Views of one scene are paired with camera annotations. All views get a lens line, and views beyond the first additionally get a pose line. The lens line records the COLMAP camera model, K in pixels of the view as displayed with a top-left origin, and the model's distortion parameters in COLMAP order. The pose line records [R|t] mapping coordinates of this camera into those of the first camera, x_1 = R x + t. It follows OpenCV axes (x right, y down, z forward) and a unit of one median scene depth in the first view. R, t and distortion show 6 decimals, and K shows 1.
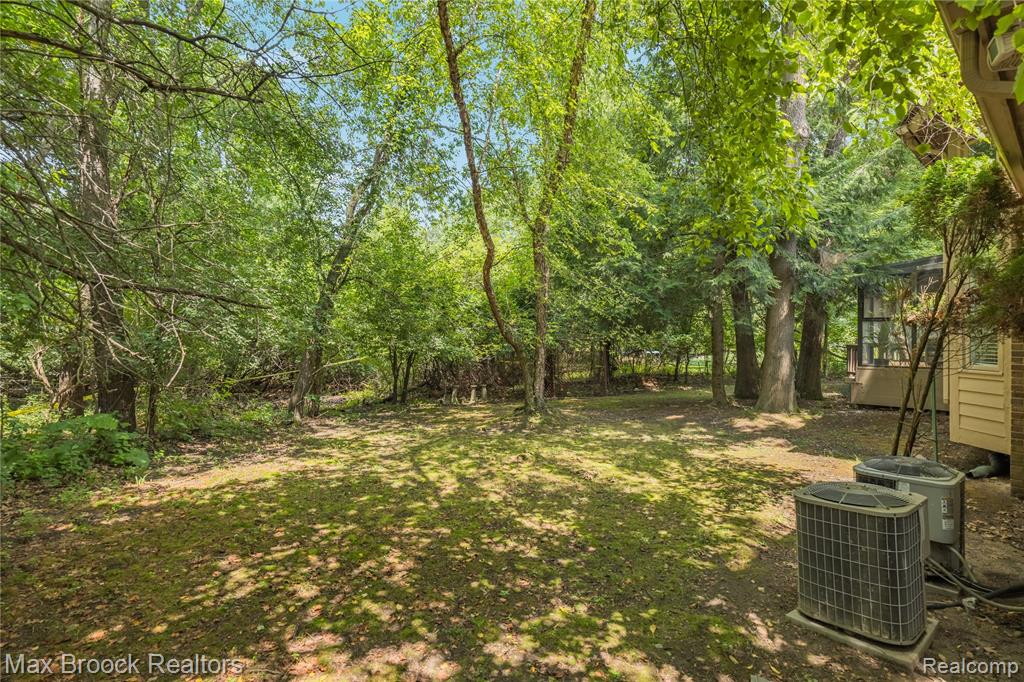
lens RADIAL K [[530.4, 0, 512.0], [0, 530.4, 340.4], [0, 0, 1]] dist [0.000658, 0.000038]
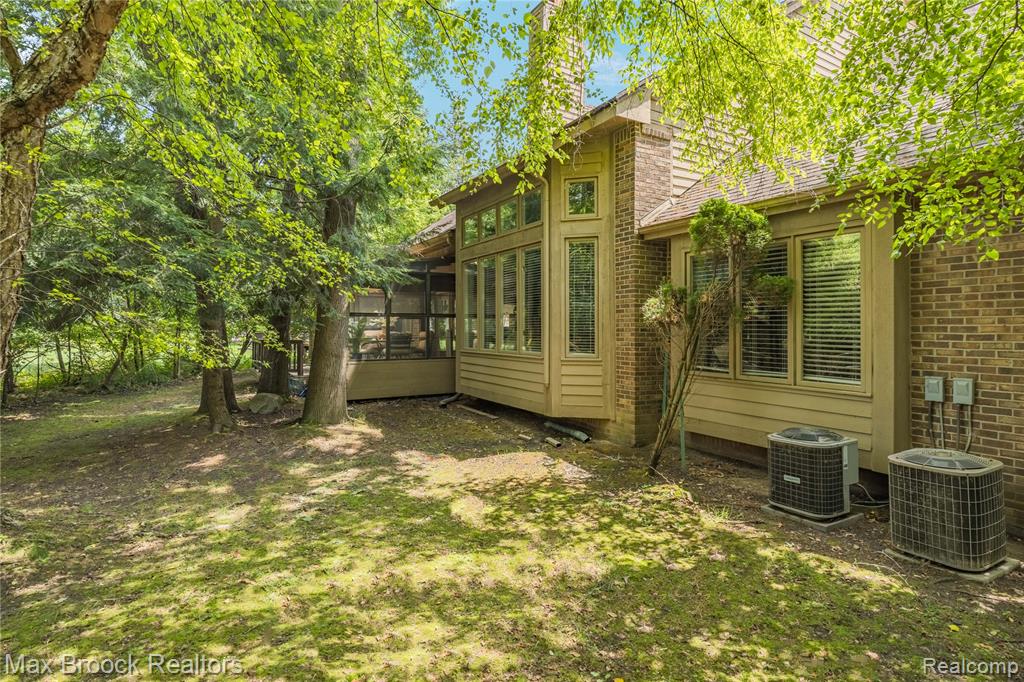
lens RADIAL K [[530.4, 0, 512.0], [0, 530.4, 336.0], [0, 0, 1]] dist [0.000658, 0.000038]
pose [[0.194565, -0.007466, 0.980861, -0.443249], [0.002151, 0.999972, 0.007185, -0.006406], [-0.980887, 0.000712, 0.194575, 1.004598]]
